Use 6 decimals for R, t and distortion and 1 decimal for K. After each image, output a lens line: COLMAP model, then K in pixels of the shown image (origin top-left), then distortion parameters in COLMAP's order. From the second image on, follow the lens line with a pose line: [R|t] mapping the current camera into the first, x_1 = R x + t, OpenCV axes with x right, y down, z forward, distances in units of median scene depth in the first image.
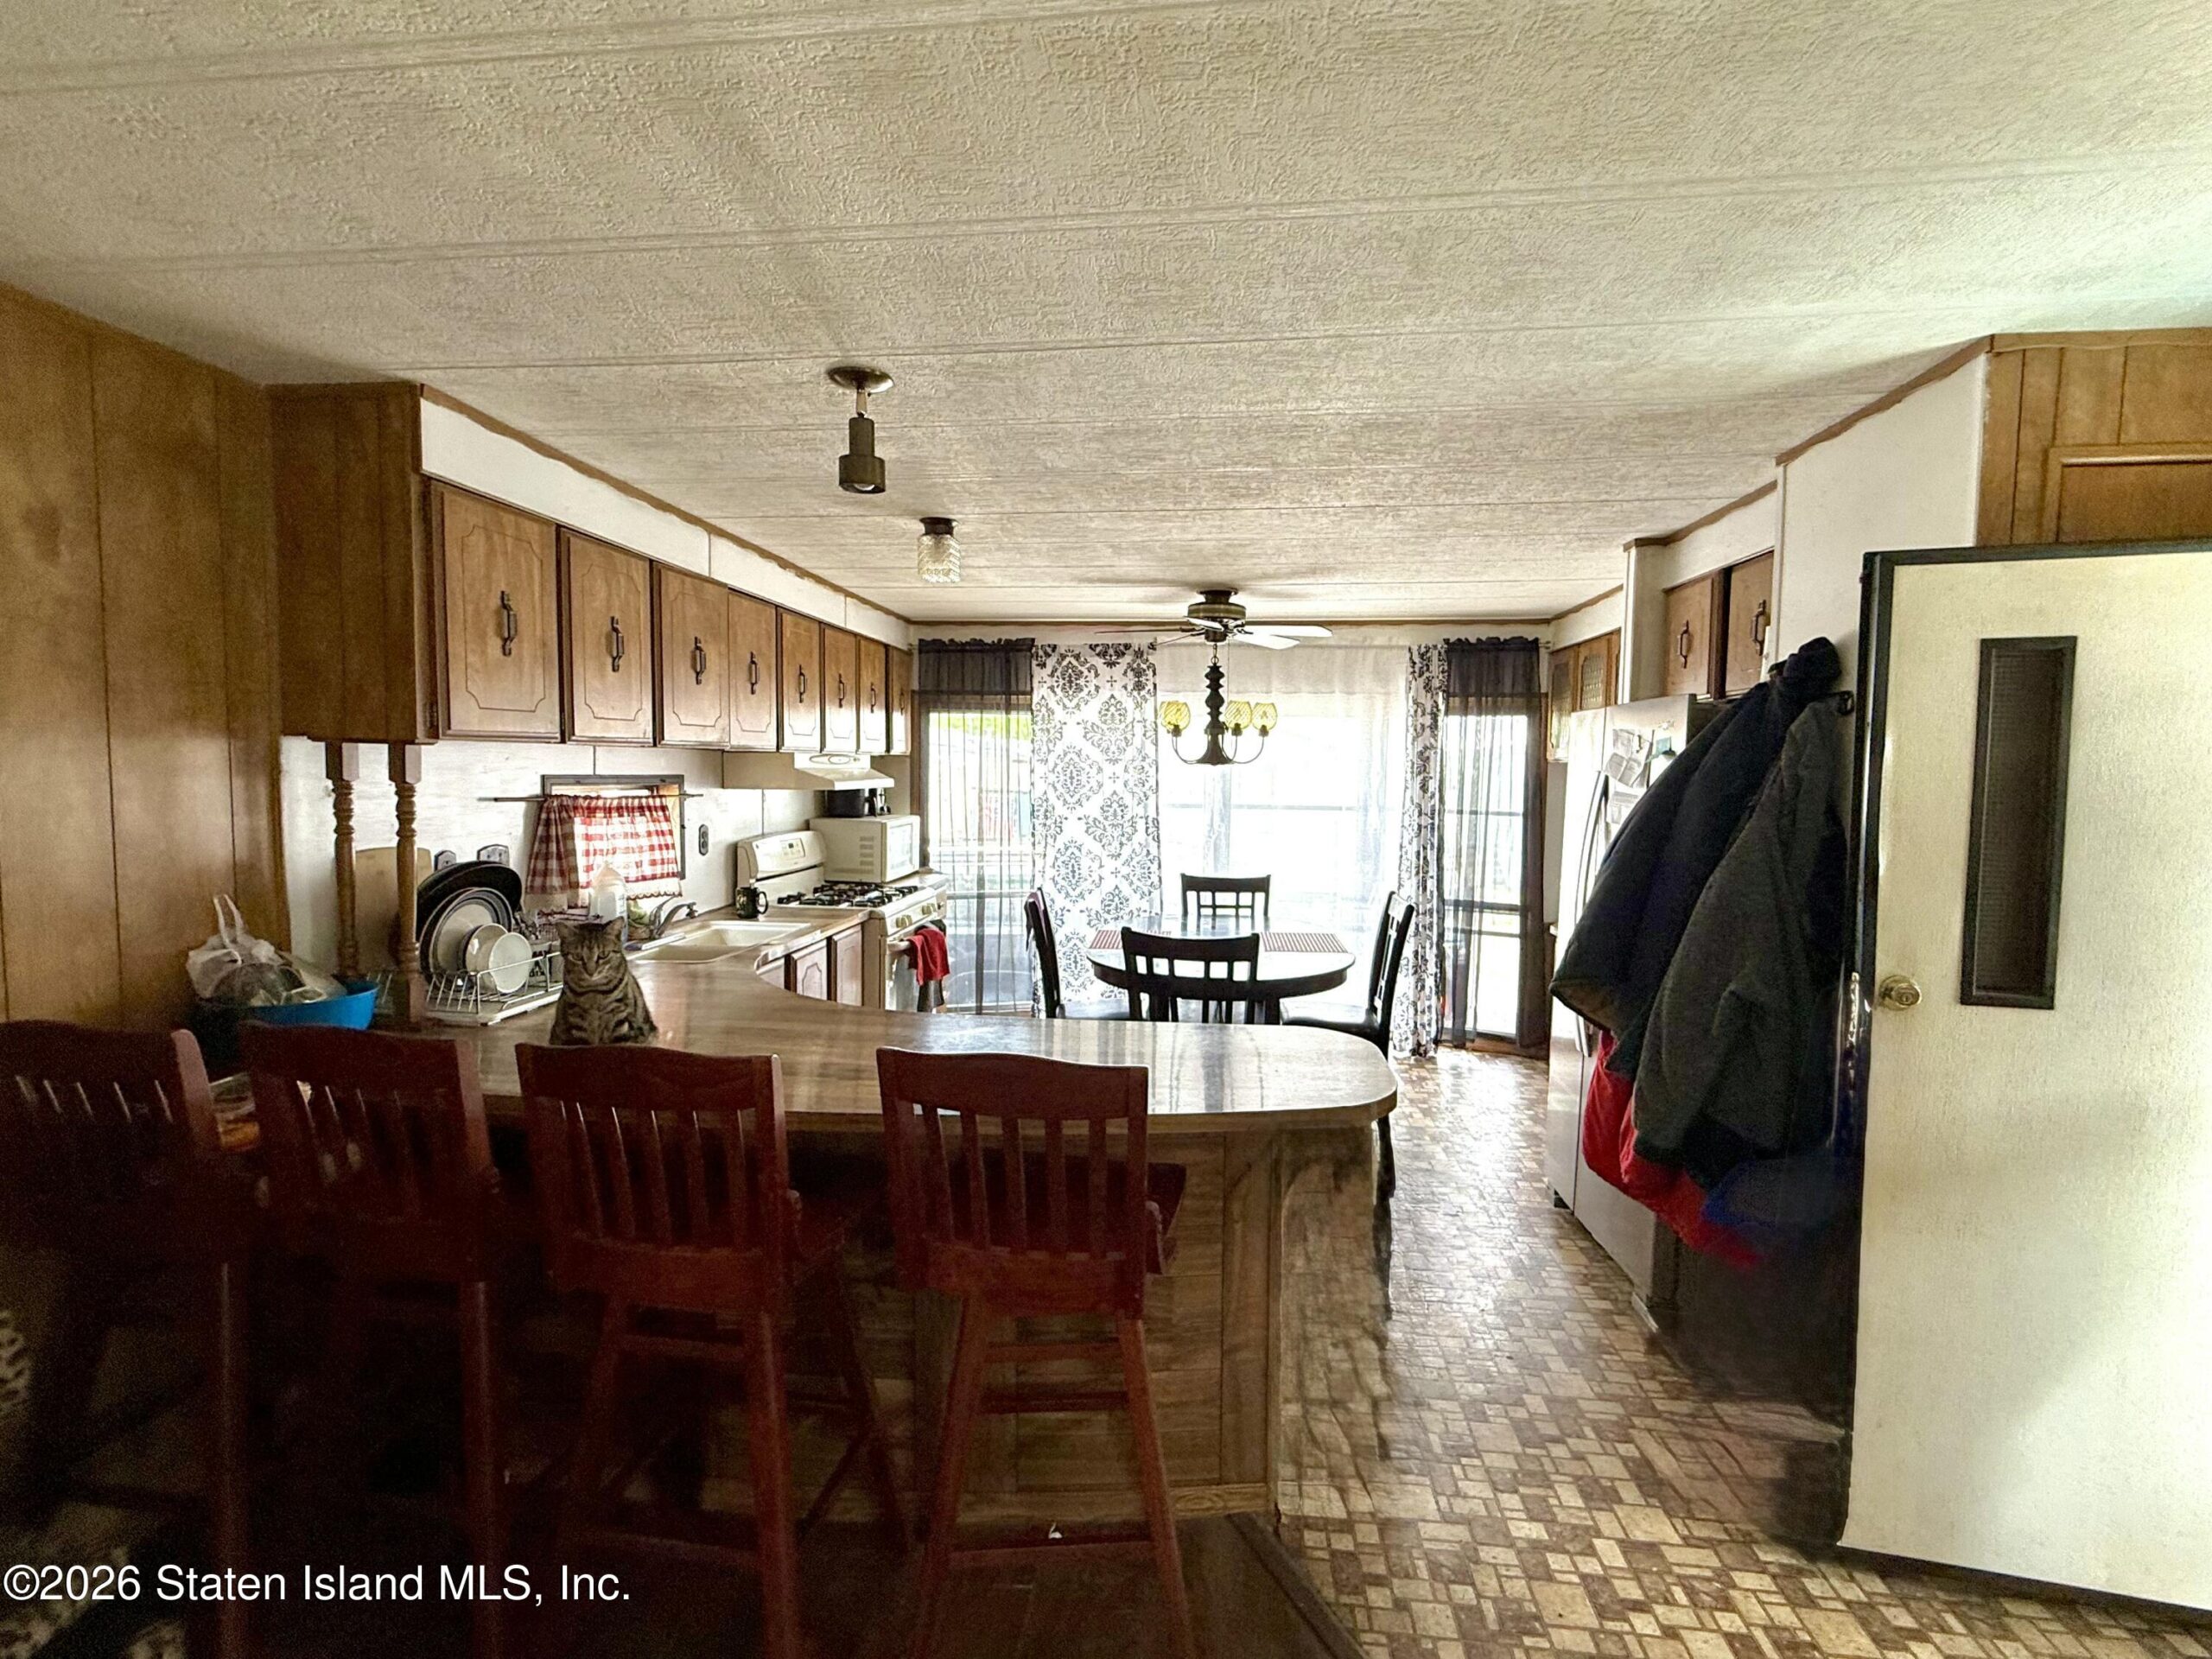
lens RADIAL K [[1003.5, 0, 1097.8], [0, 1003.5, 835.5], [0, 0, 1]] dist [0.000315, 0.000498]
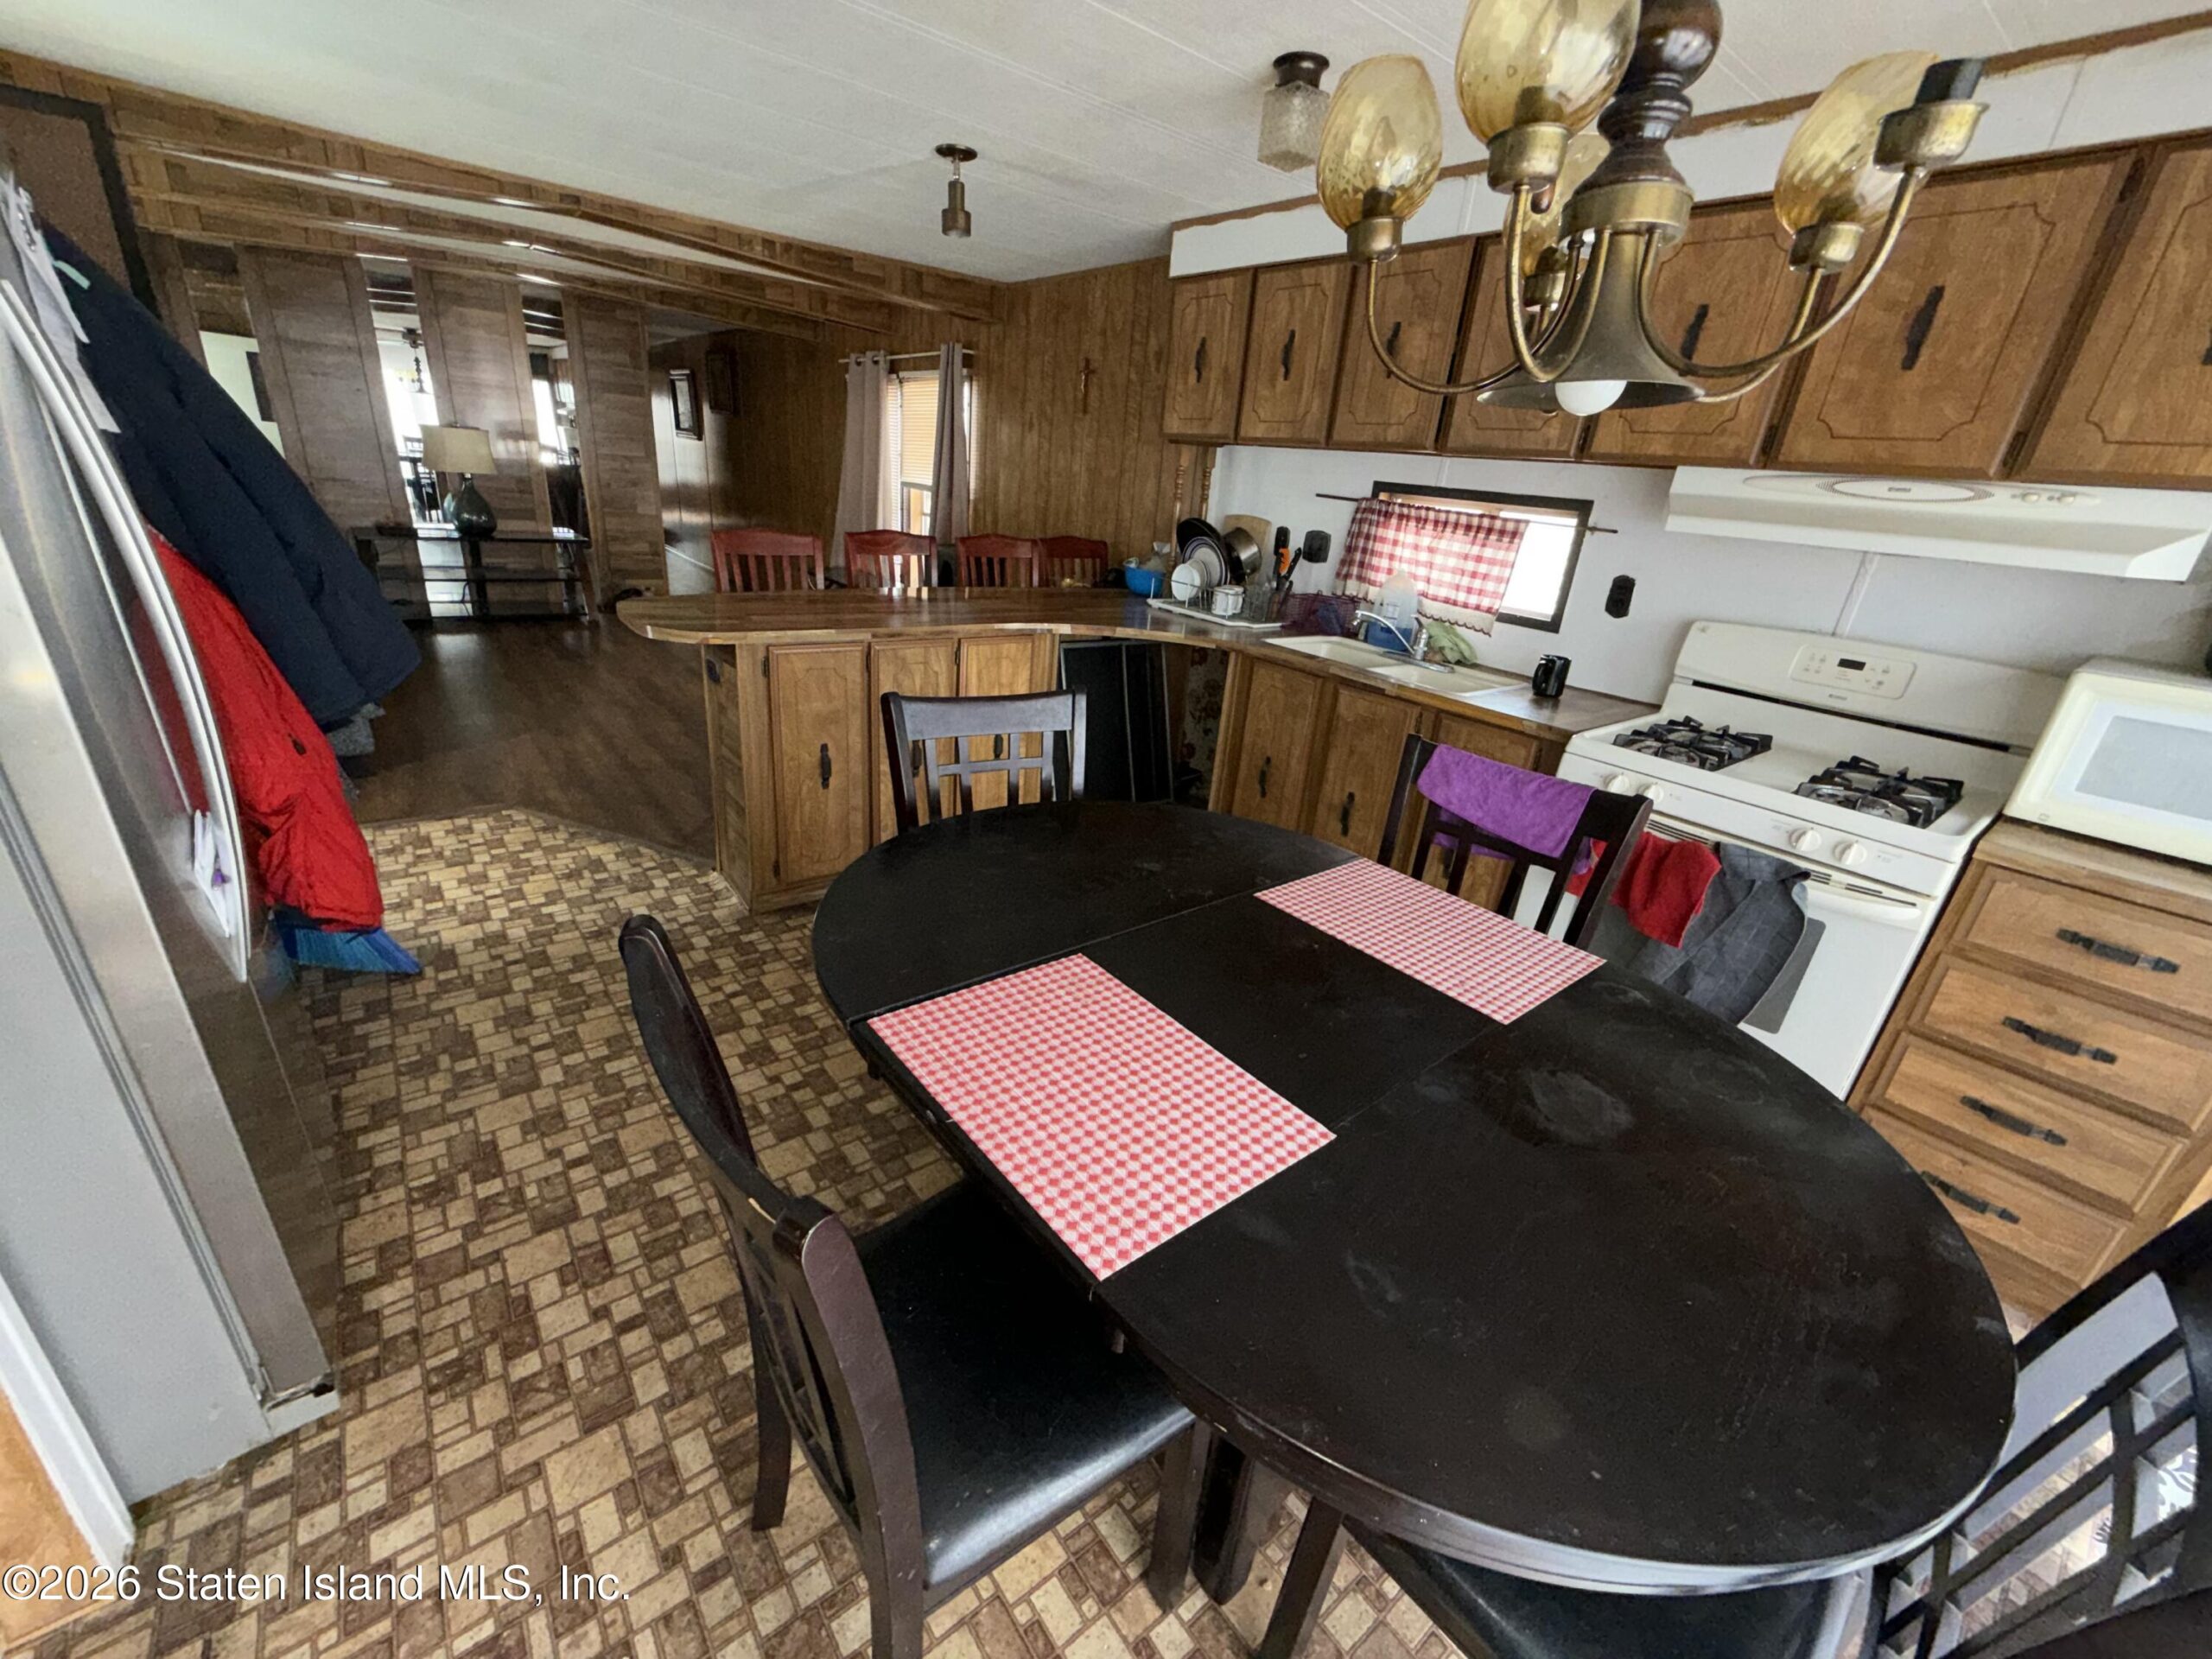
lens RADIAL K [[887.0, 0, 1106.9], [0, 887.0, 833.2], [0, 0, 1]] dist [-0.000543, 0.000669]
pose [[-0.698500, 0.205598, -0.685440, 0.336118], [-0.144572, 0.897545, 0.416546, -0.052744], [0.700854, 0.390053, -0.597212, 1.068487]]
